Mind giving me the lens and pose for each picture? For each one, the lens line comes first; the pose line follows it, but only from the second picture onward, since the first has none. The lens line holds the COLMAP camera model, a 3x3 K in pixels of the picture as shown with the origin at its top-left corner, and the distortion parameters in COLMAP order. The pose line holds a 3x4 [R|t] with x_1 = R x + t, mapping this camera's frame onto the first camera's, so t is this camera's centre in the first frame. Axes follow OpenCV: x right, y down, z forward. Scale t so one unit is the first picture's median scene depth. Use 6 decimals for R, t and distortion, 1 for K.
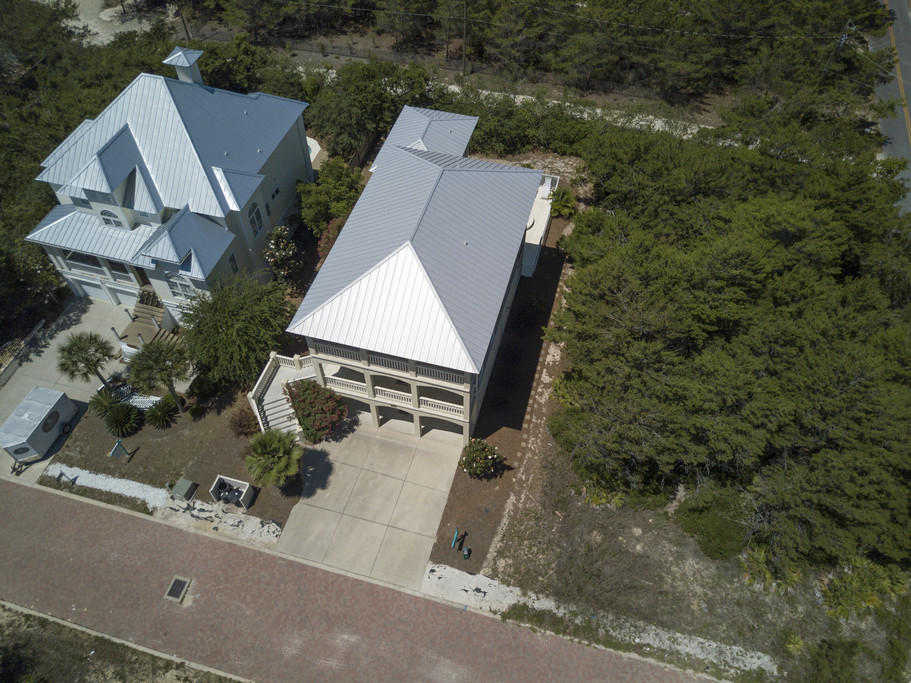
lens RADIAL K [[700.1, 0, 455.5], [0, 700.1, 341.5], [0, 0, 1]] dist [0.006680, -0.018221]
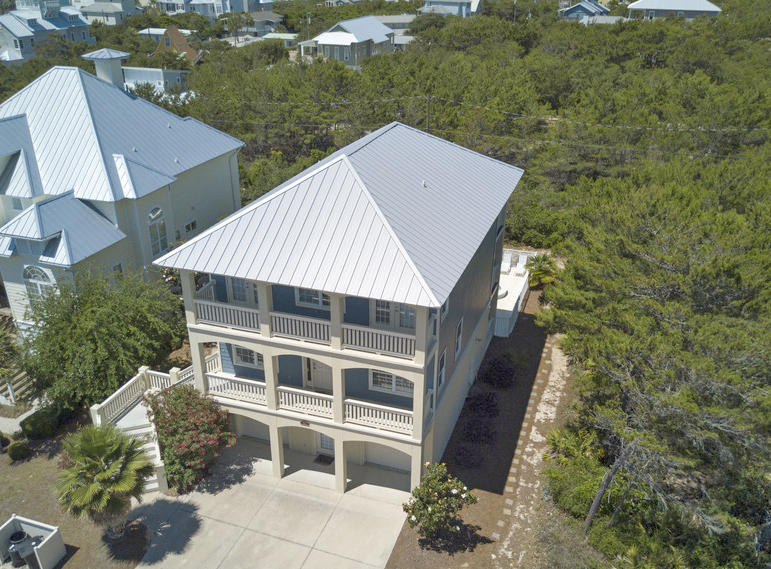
lens RADIAL K [[706.8, 0, 371.9], [0, 706.8, 337.6], [0, 0, 1]] dist [-0.000593, 0.017053]
pose [[0.997686, 0.034770, -0.058422, 0.007976], [-0.055196, 0.915962, -0.397450, 0.259214], [0.039693, 0.399755, 0.915762, 0.350039]]
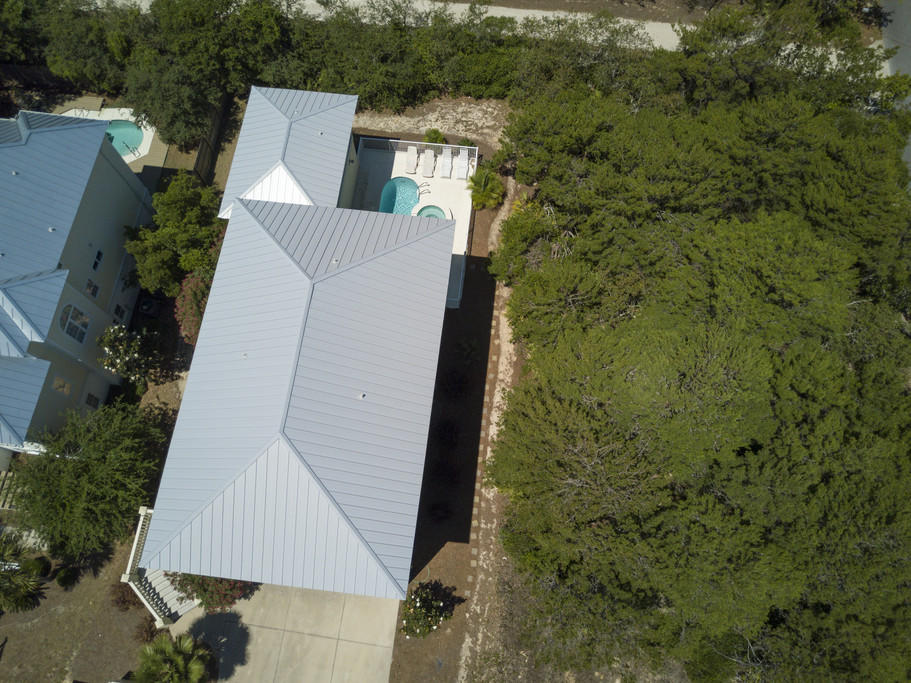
lens RADIAL K [[700.1, 0, 455.5], [0, 700.1, 341.5], [0, 0, 1]] dist [0.006680, -0.018221]
pose [[0.987870, -0.147556, 0.048381, 0.073639], [0.125884, 0.943394, 0.306856, -0.355716], [-0.090920, -0.297044, 0.950525, 0.284755]]
